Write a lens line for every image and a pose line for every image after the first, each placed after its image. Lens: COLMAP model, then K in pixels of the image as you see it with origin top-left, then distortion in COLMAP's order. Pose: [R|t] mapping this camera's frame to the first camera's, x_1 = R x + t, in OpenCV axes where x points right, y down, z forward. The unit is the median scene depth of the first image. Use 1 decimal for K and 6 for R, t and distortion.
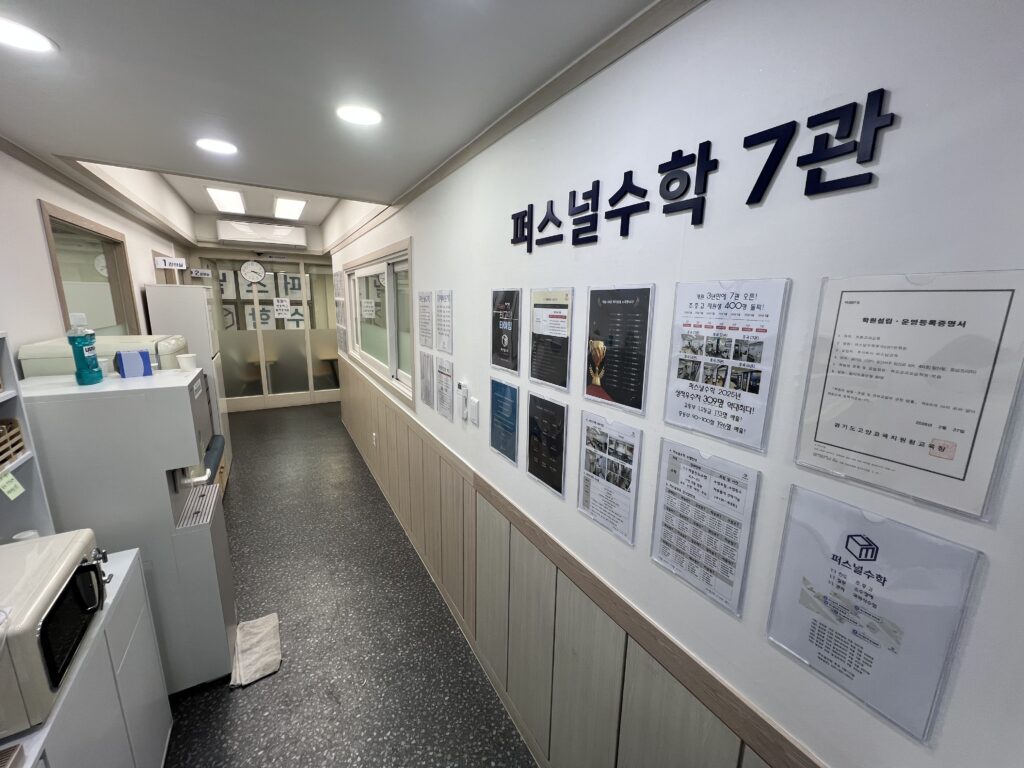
lens RADIAL K [[407.0, 0, 512.0], [0, 407.0, 384.0], [0, 0, 1]] dist [0.001560, 0.000232]
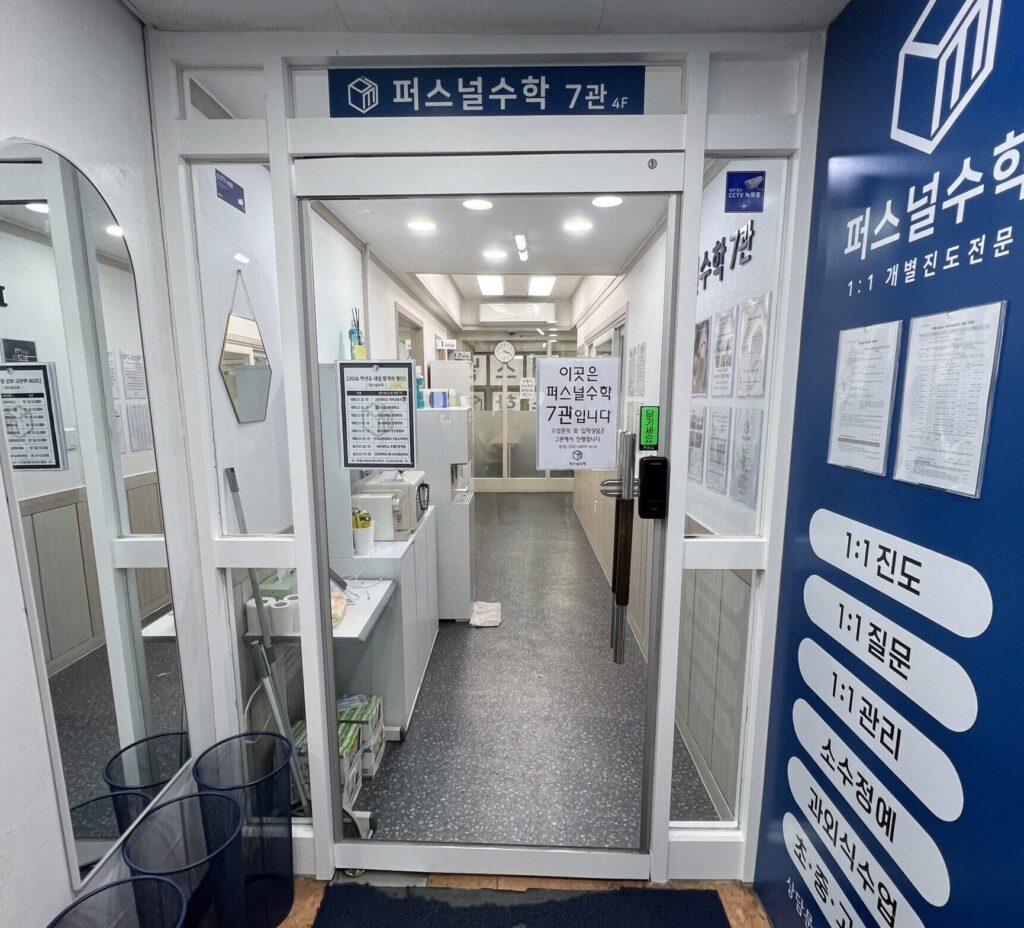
lens RADIAL K [[525.4, 0, 512.0], [0, 525.4, 464.0], [0, 0, 1]] dist [0.001341, 0.000024]
pose [[0.858979, 0.059362, -0.508558, 0.081110], [-0.084734, 0.996042, -0.026855, 0.052052], [0.504951, 0.066160, 0.860609, -0.131197]]
